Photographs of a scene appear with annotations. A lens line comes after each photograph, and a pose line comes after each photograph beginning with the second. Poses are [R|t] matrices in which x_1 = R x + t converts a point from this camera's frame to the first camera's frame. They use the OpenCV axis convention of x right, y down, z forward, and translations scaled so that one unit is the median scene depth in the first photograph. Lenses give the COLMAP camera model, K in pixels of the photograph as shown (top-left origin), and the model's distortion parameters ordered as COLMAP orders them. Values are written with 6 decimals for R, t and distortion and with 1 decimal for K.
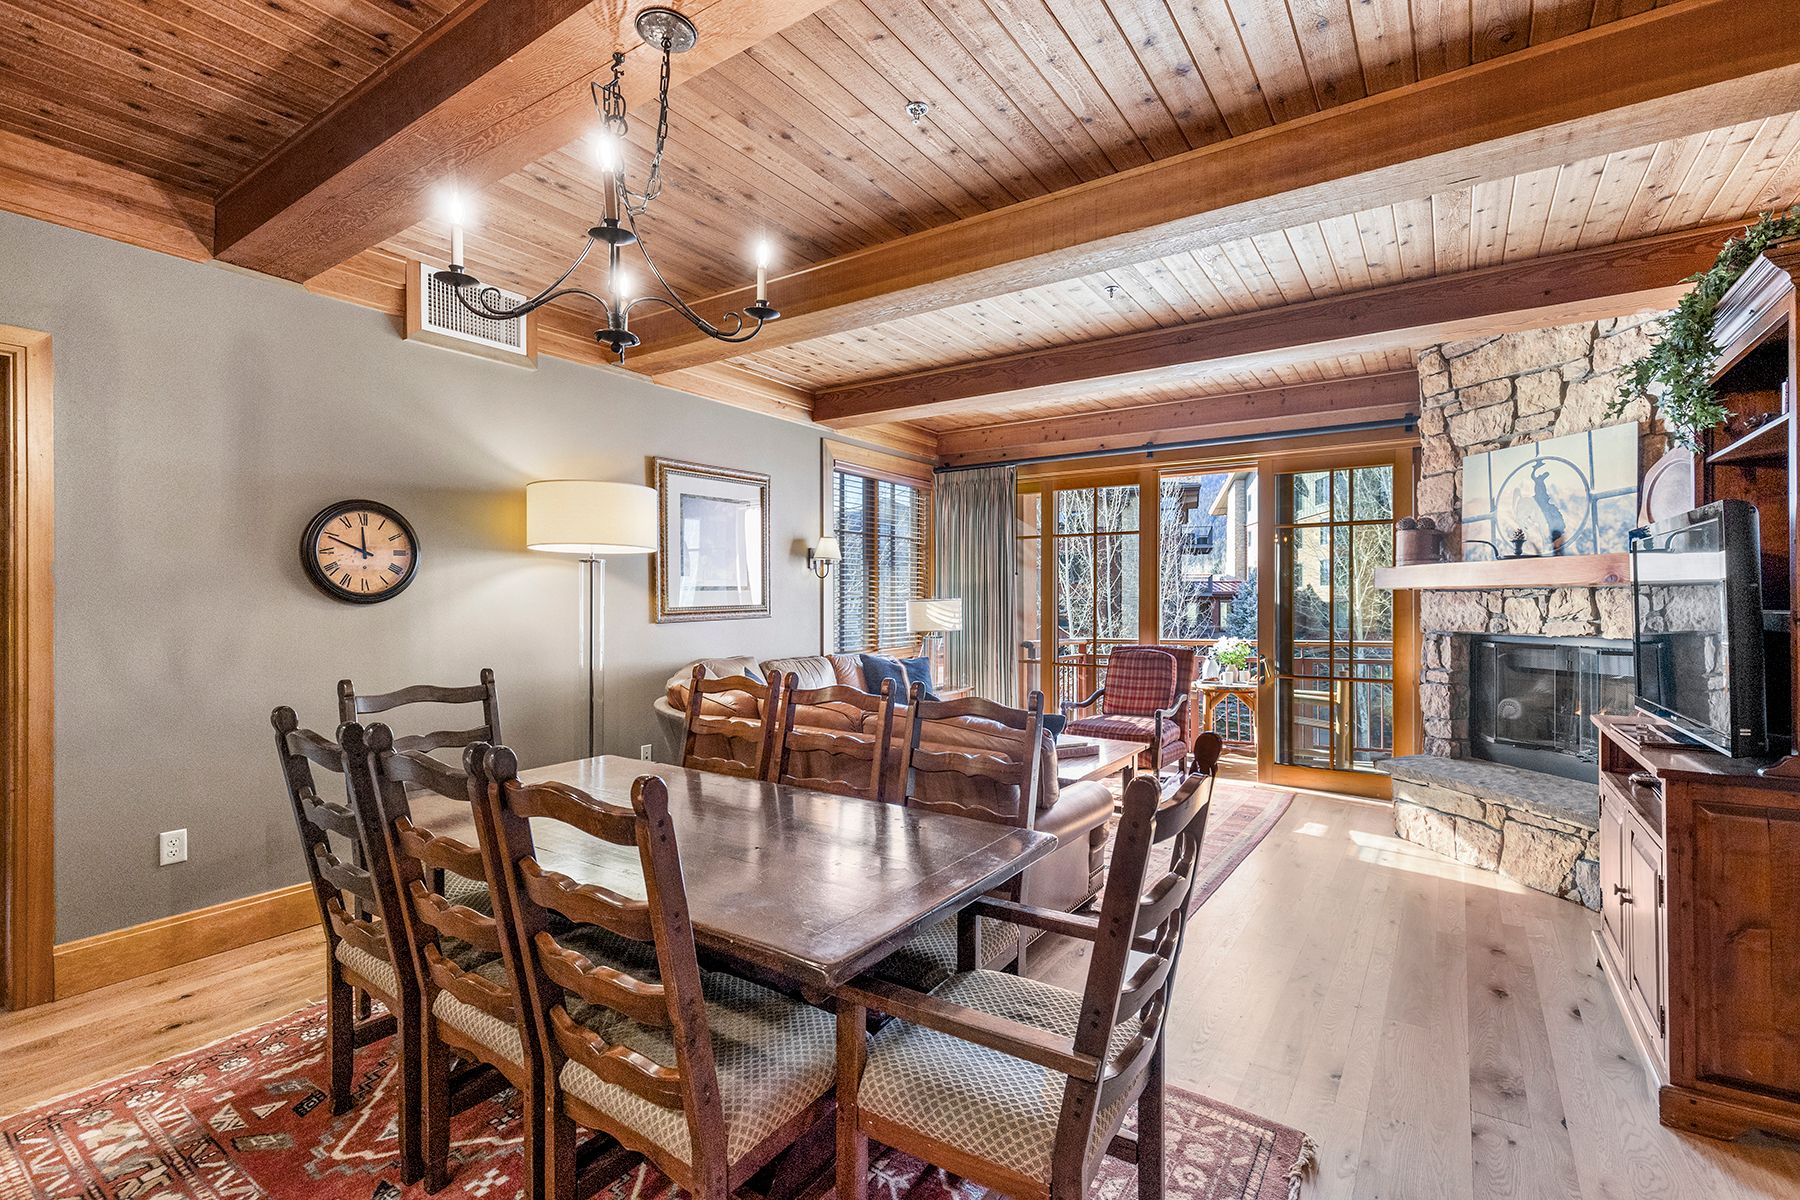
lens RADIAL K [[804.2, 0, 908.3], [0, 804.2, 600.9], [0, 0, 1]] dist [0.003810, -0.003345]
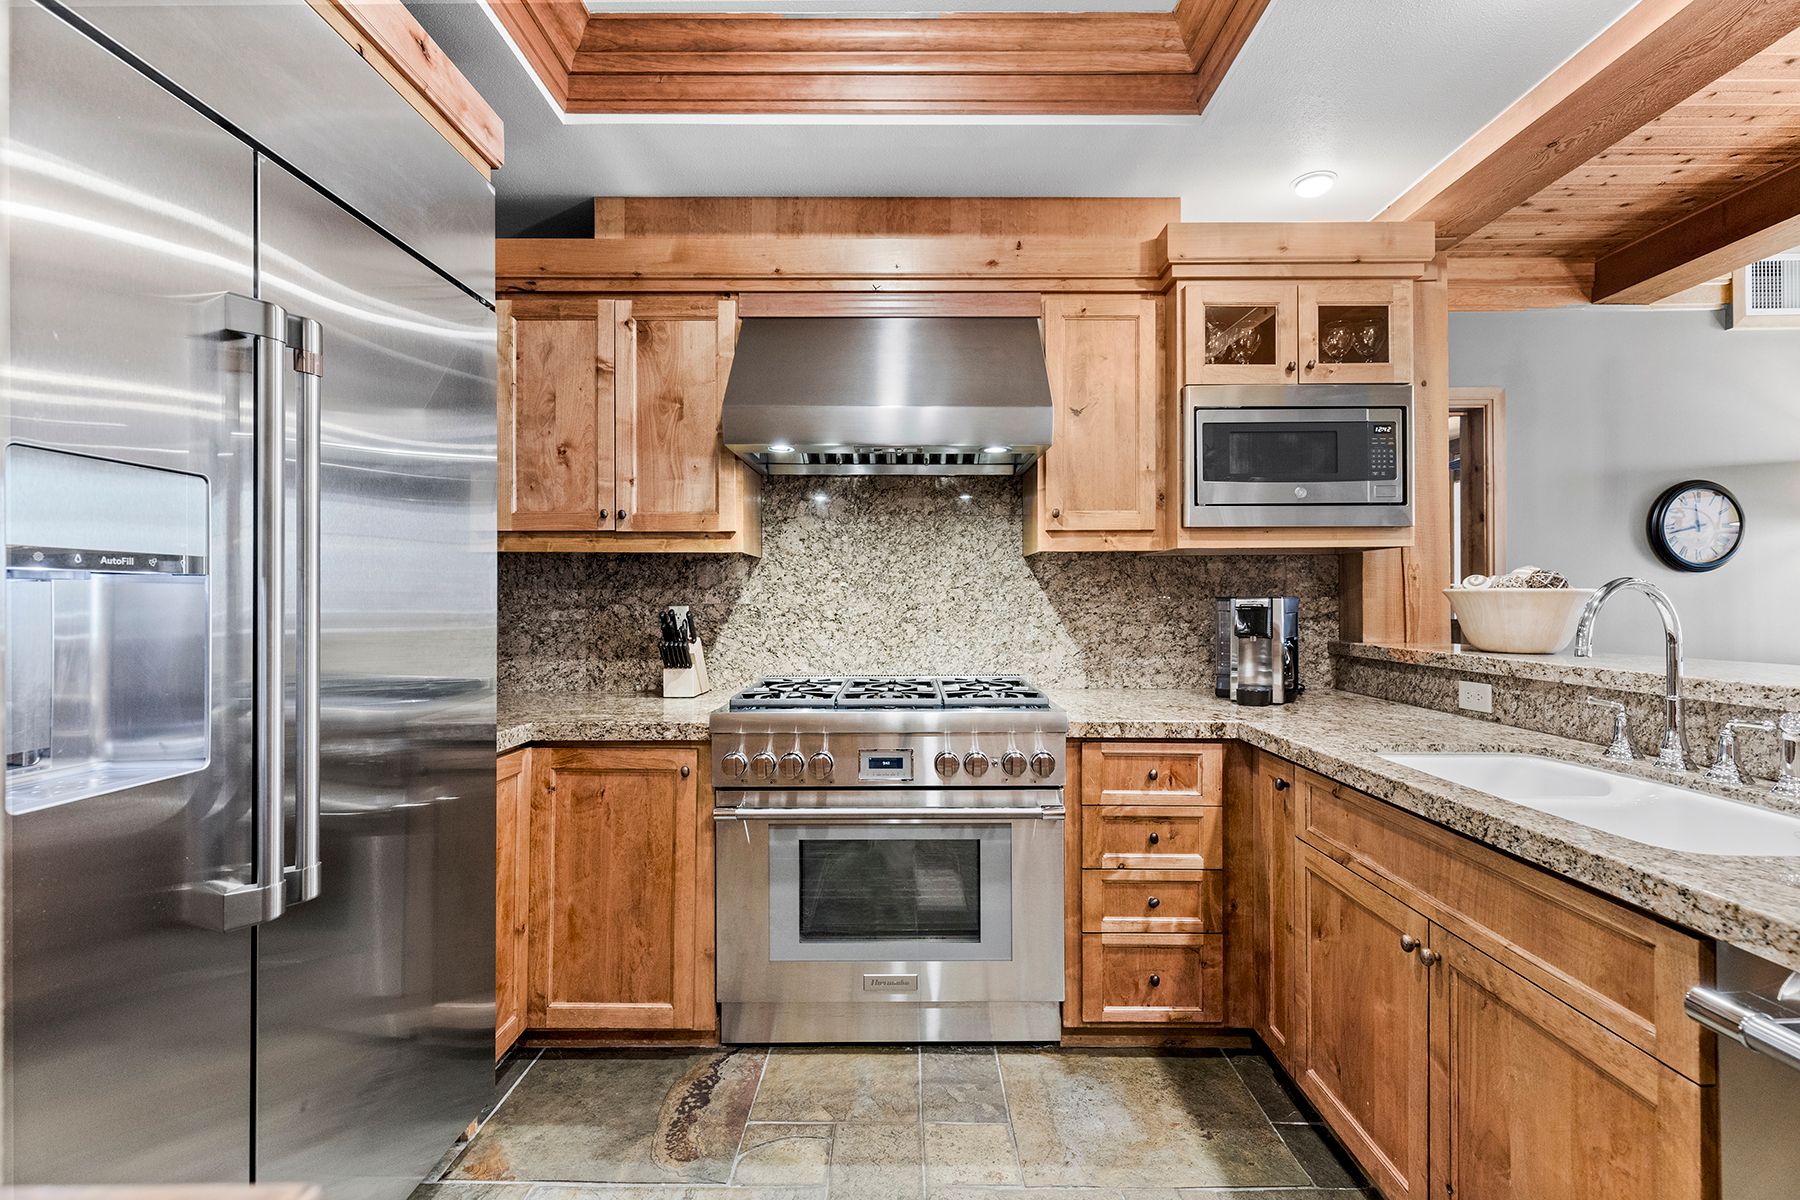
lens RADIAL K [[804.2, 0, 905.8], [0, 804.2, 598.9], [0, 0, 1]] dist [0.003810, -0.003345]
pose [[0.558404, -0.002770, -0.829564, -0.294006], [0.003651, 0.999993, -0.000882, 0.031861], [0.829561, -0.002536, 0.558411, -0.457646]]
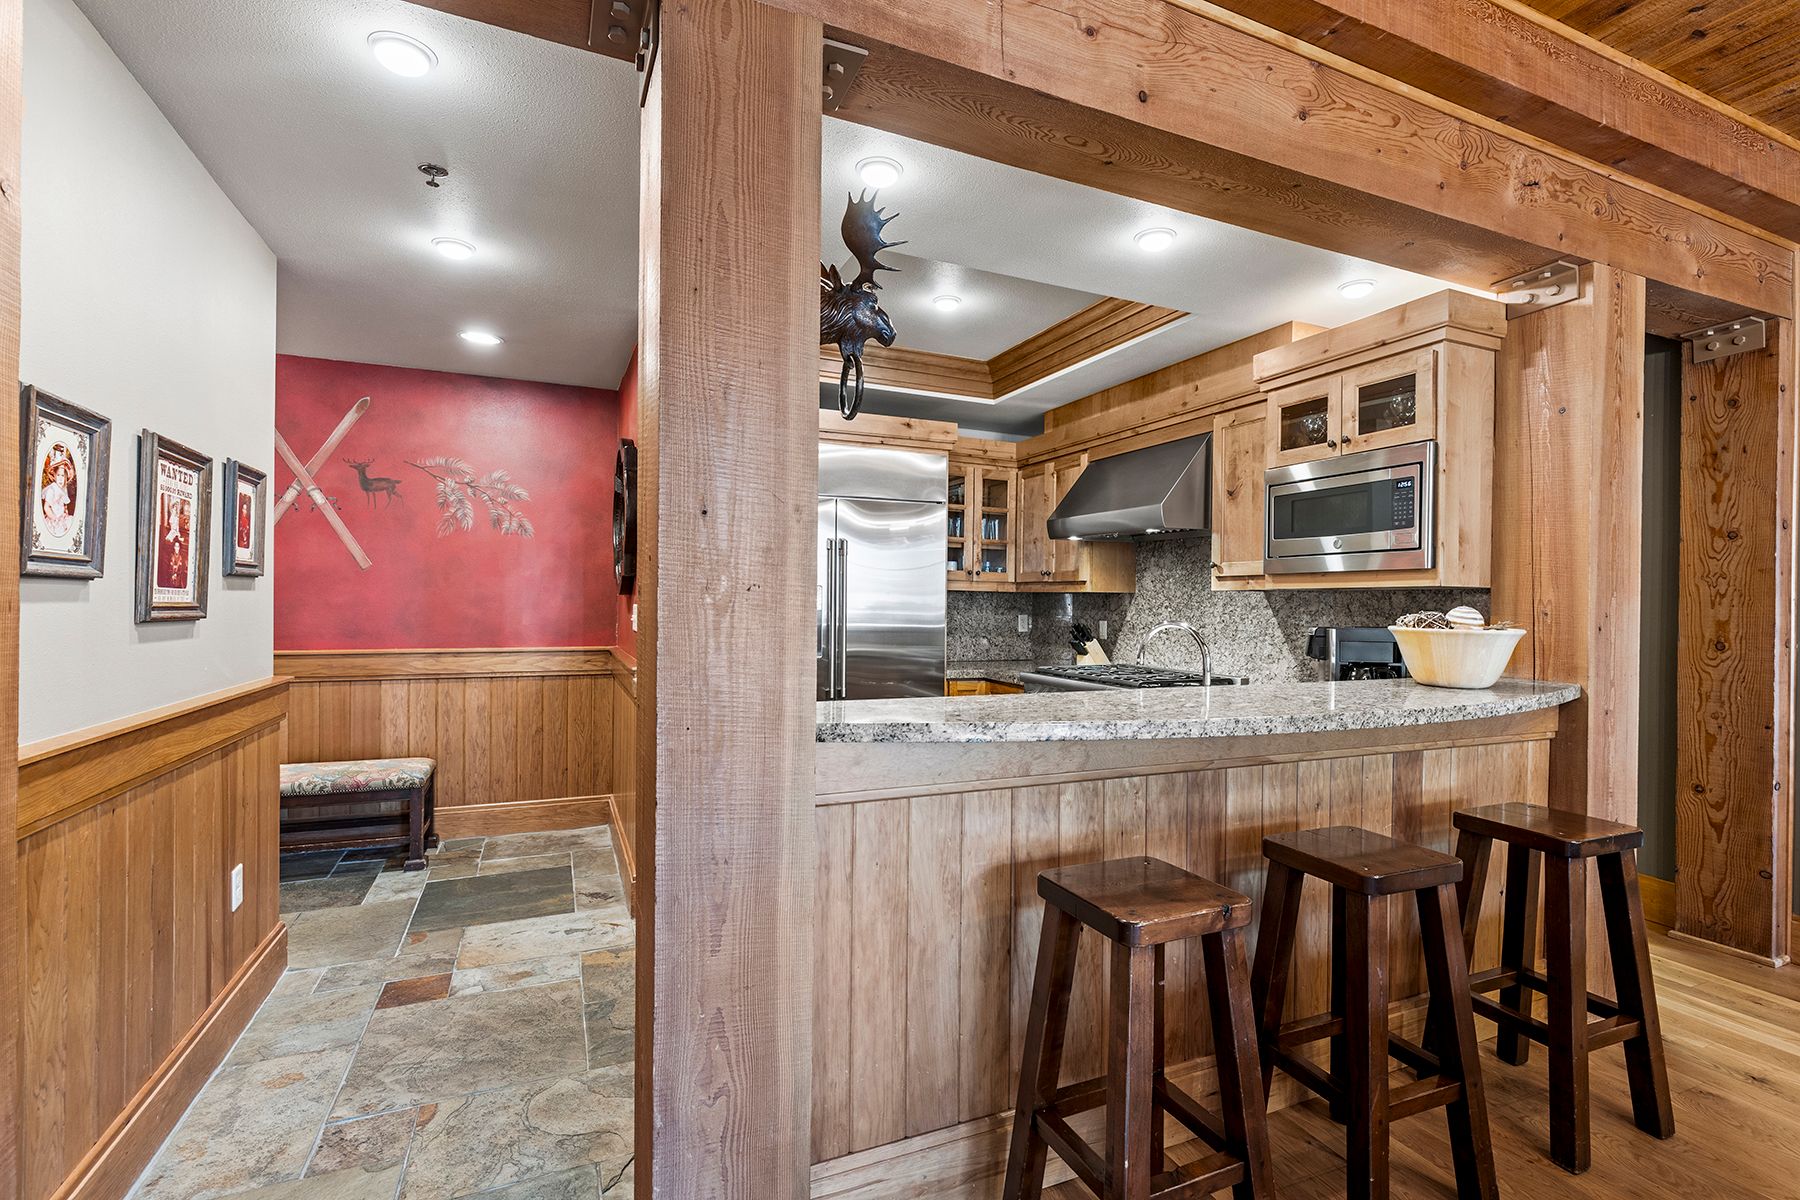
lens RADIAL K [[804.2, 0, 904.2], [0, 804.2, 607.9], [0, 0, 1]] dist [0.003810, -0.003345]
pose [[-0.541913, 0.000129, -0.840435, 0.180082], [-0.010371, 0.999923, 0.006840, 0.013031], [0.840371, 0.012423, -0.541870, 0.143328]]
